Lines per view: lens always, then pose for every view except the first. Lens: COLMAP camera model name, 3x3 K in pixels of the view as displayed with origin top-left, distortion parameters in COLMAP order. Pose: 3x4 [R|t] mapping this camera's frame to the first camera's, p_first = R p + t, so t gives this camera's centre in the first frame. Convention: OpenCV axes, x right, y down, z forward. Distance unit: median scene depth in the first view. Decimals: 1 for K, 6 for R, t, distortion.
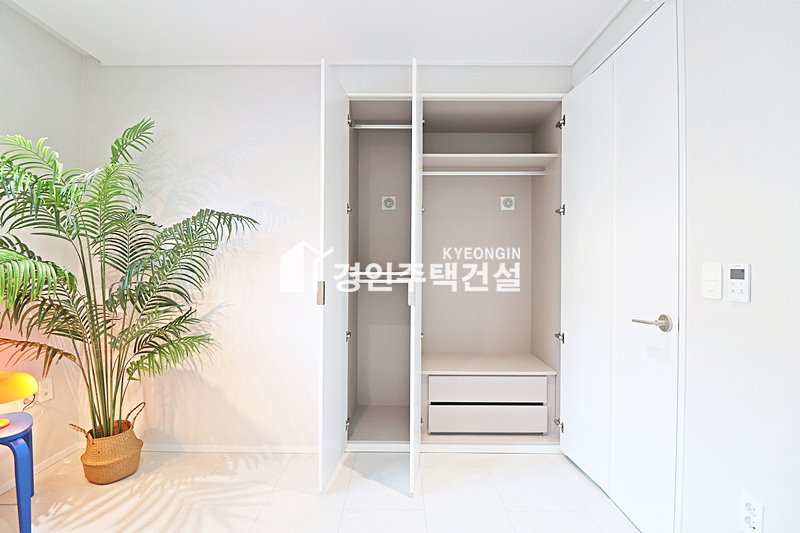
lens RADIAL K [[327.1, 0, 400.0], [0, 327.1, 266.5], [0, 0, 1]] dist [-0.001116, -0.000023]
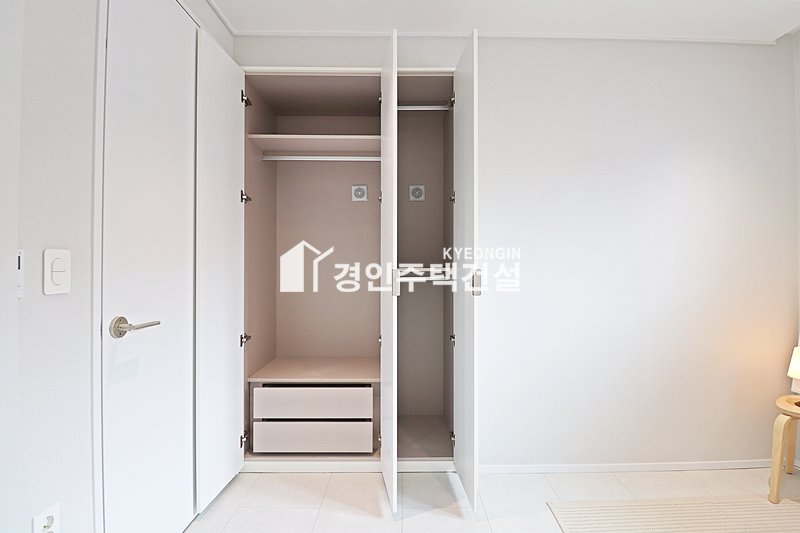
lens RADIAL K [[369.9, 0, 400.0], [0, 369.9, 266.5], [0, 0, 1]] dist [-0.000161, -0.008093]
pose [[0.999800, 0.000324, 0.020013, 0.382062], [-0.000414, 0.999990, 0.004483, 0.001058], [-0.020012, -0.004490, 0.999790, 0.000407]]
